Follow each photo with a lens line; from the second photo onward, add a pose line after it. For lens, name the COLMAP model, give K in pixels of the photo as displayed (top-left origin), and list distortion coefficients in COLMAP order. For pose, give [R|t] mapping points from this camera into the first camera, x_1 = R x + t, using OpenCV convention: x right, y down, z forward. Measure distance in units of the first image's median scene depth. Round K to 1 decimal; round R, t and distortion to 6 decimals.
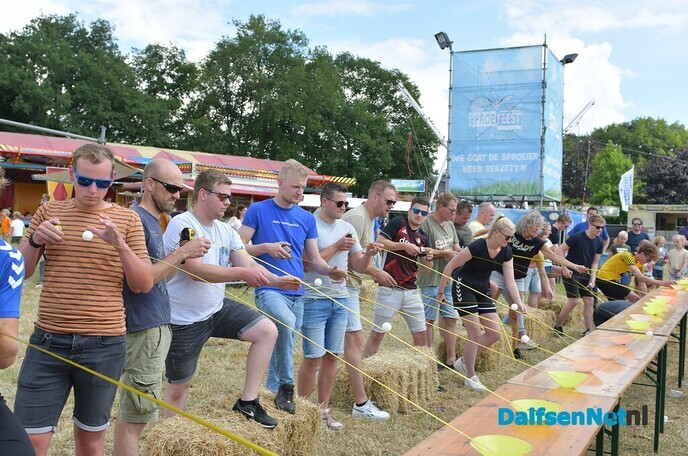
lens RADIAL K [[710.6, 0, 344.0], [0, 710.6, 228.0], [0, 0, 1]] dist [-0.019140, -0.017365]
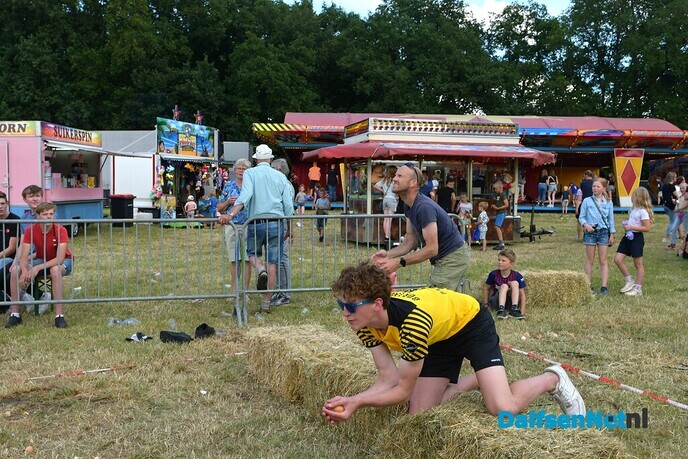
lens RADIAL K [[719.4, 0, 344.0], [0, 719.4, 229.5], [0, 0, 1]] dist [-0.007185, -0.027718]
pose [[0.834880, -0.010325, -0.550335, 0.055054], [0.026244, 0.999434, 0.021062, 0.002702], [0.549806, -0.032028, 0.834678, 0.110582]]
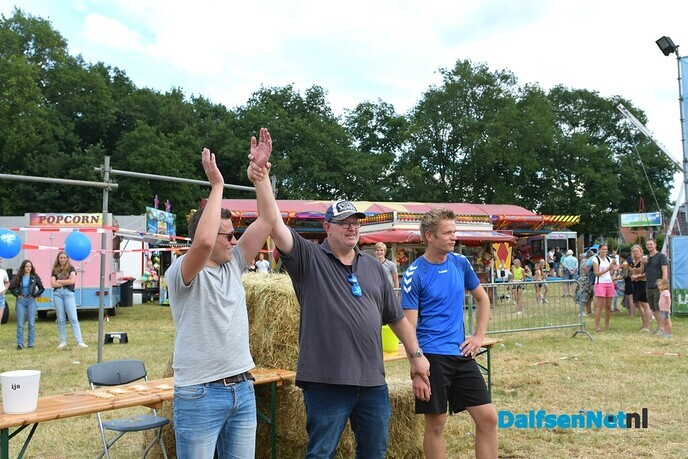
lens RADIAL K [[710.6, 0, 344.0], [0, 710.6, 229.5], [0, 0, 1]] dist [-0.019140, -0.017365]
pose [[0.949358, -0.076839, -0.304654, 0.003722], [0.056071, 0.995503, -0.076356, 0.000652], [0.309151, 0.055407, 0.949397, 0.023909]]
